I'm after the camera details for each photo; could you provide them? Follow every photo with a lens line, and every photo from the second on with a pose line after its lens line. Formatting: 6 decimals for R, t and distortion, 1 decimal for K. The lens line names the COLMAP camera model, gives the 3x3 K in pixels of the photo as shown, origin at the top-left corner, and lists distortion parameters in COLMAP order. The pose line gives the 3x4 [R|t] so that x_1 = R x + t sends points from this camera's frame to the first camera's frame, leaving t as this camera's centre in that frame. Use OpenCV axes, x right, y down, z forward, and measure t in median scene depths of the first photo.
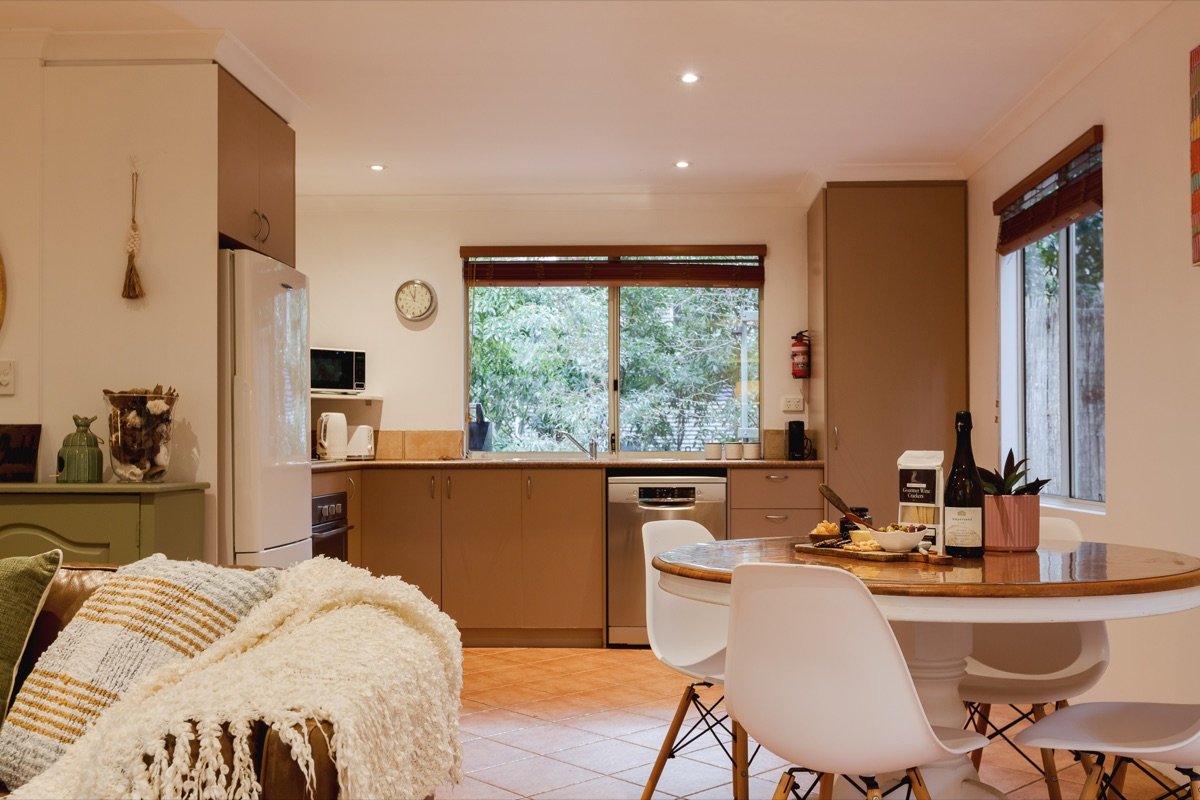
lens RADIAL K [[1862.7, 0, 601.1], [0, 1862.7, 397.7], [0, 0, 1]] dist [0.019418, 0.000000]
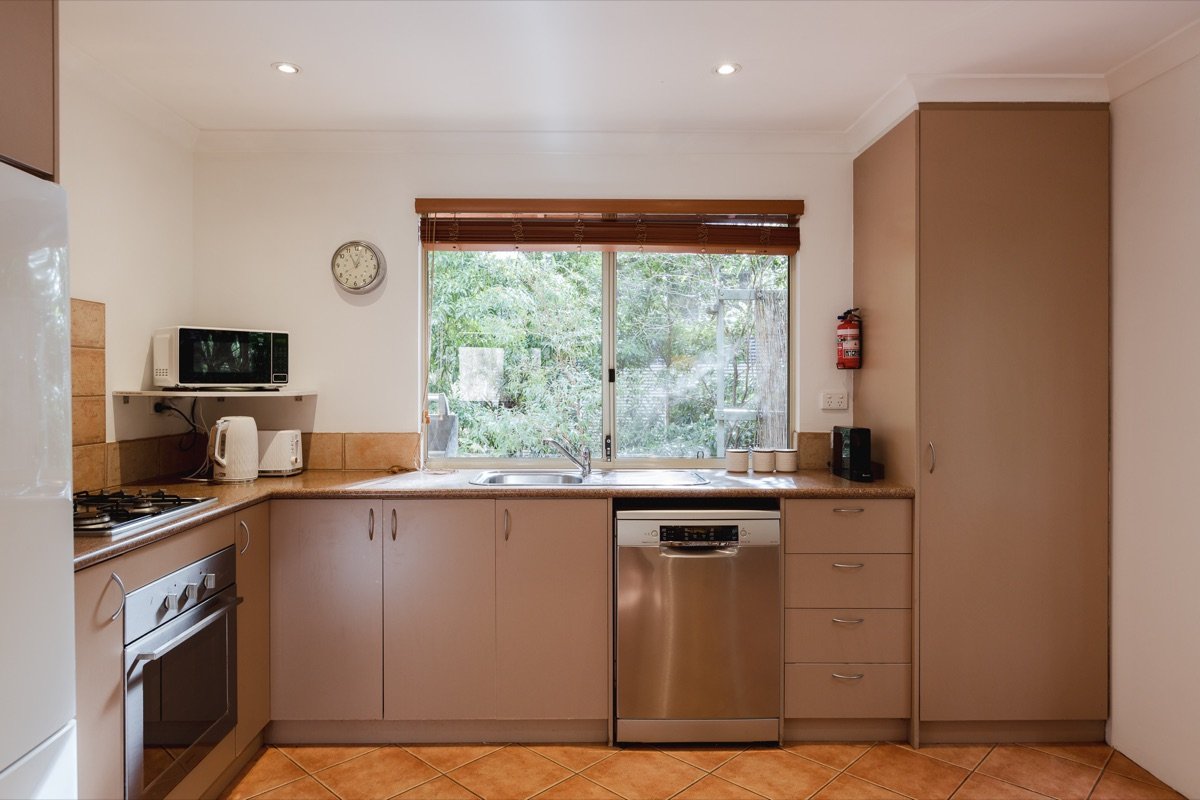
lens RADIAL K [[1270.2, 0, 599.3], [0, 1270.2, 405.1], [0, 0, 1]] dist [-0.012888, 0.000000]
pose [[0.998981, 0.002440, 0.045070, -0.022794], [-0.004131, 0.999289, 0.037470, -0.014948], [-0.044946, -0.037618, 0.998281, 0.468217]]
